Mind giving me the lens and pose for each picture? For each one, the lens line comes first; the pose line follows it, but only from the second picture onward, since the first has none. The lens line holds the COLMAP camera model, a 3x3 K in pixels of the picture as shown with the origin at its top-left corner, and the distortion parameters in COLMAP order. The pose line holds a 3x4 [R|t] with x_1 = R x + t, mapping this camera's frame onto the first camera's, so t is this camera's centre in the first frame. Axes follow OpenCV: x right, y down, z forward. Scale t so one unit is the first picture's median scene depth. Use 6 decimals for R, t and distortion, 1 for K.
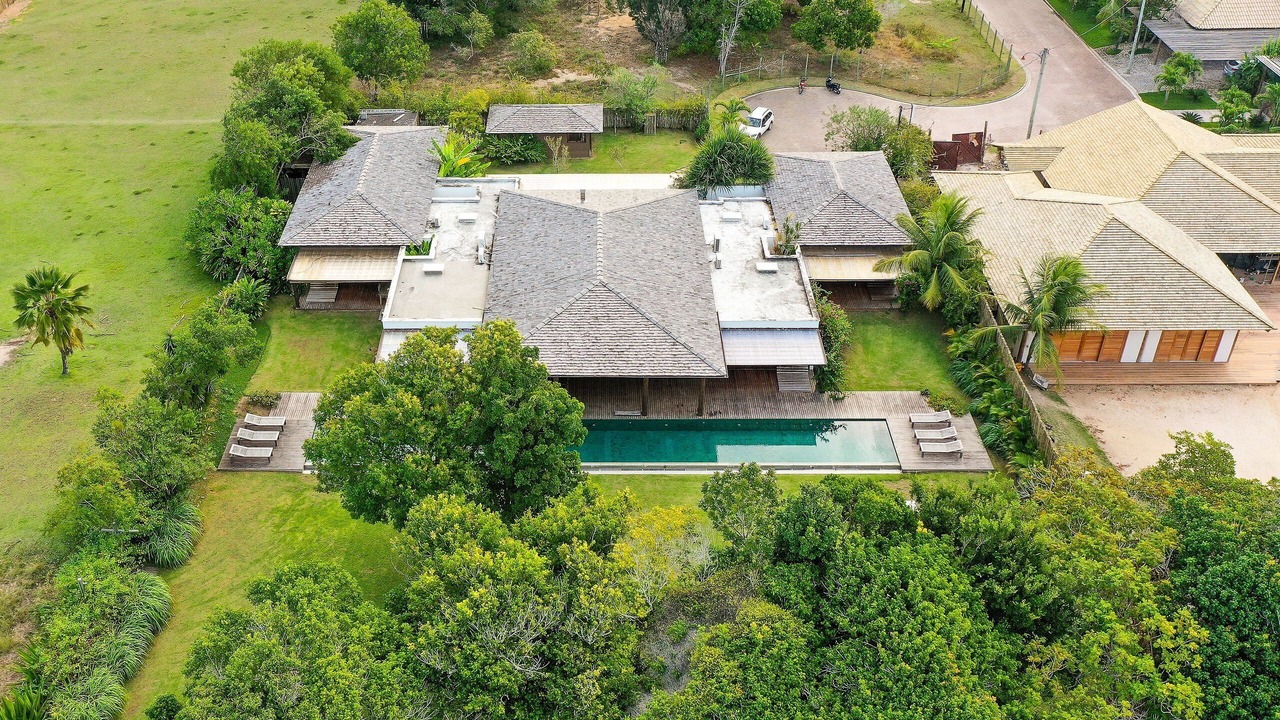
lens RADIAL K [[1156.8, 0, 569.8], [0, 1156.8, 321.5], [0, 0, 1]] dist [0.001734, 0.005530]
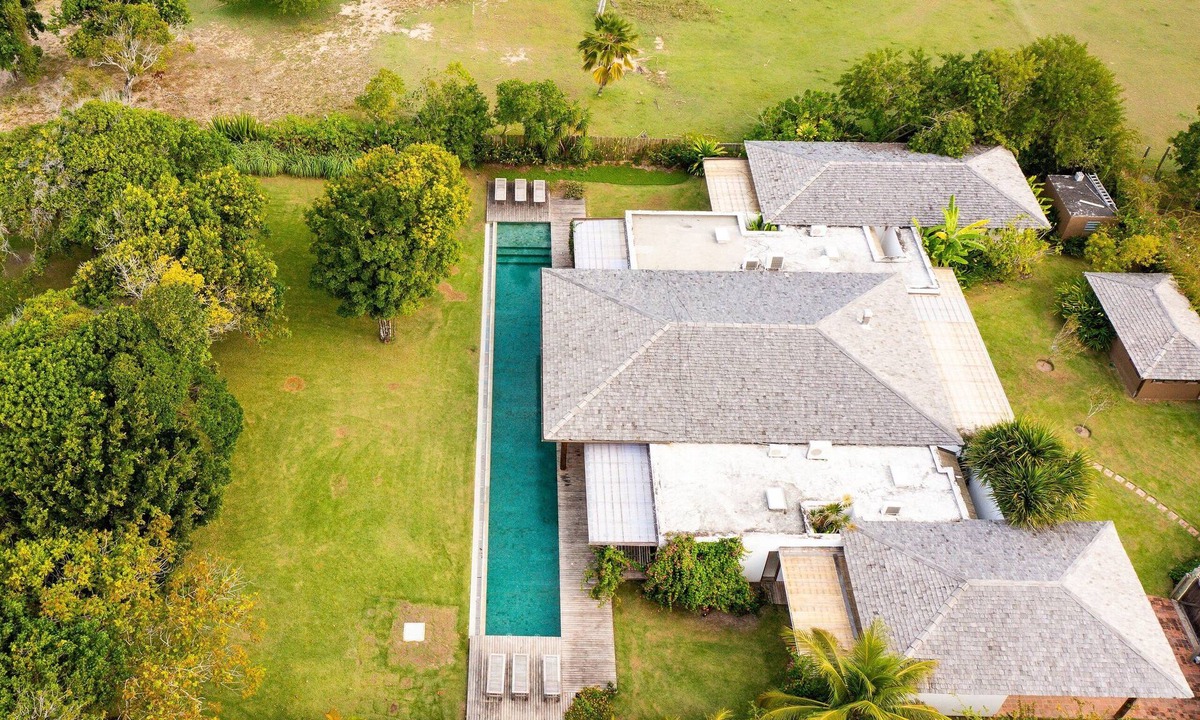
lens RADIAL K [[1036.2, 0, 549.1], [0, 1036.2, 418.7], [0, 0, 1]] dist [-0.002594, 0.002260]
pose [[0.033341, 0.755669, -0.654105, 0.573182], [-0.582535, 0.546497, 0.601659, -0.403524], [0.812121, 0.360979, 0.458424, 0.513605]]
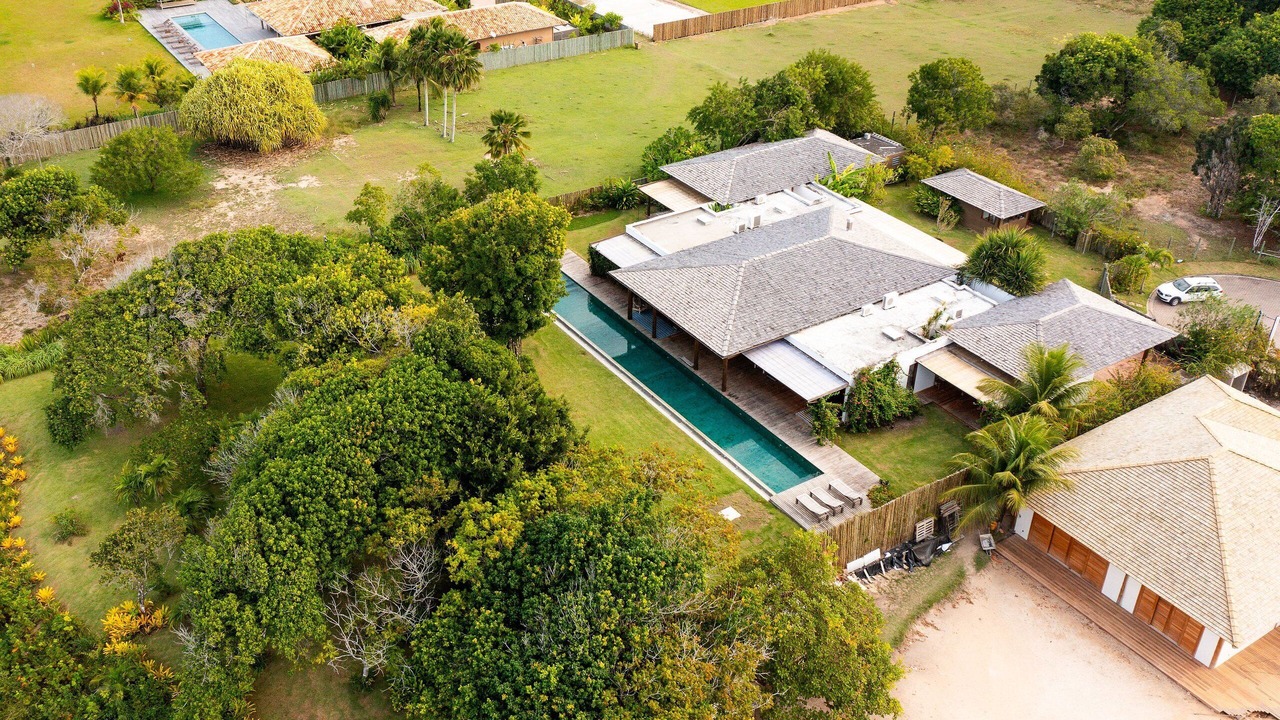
lens RADIAL K [[1125.5, 0, 640.0], [0, 1125.5, 360.0], [0, 0, 1]] dist [-0.001343, -0.000869]
pose [[0.576201, 0.459586, -0.675850, 0.731165], [-0.478728, 0.860004, 0.176670, -0.095676], [0.662429, 0.221751, 0.715552, 0.103539]]
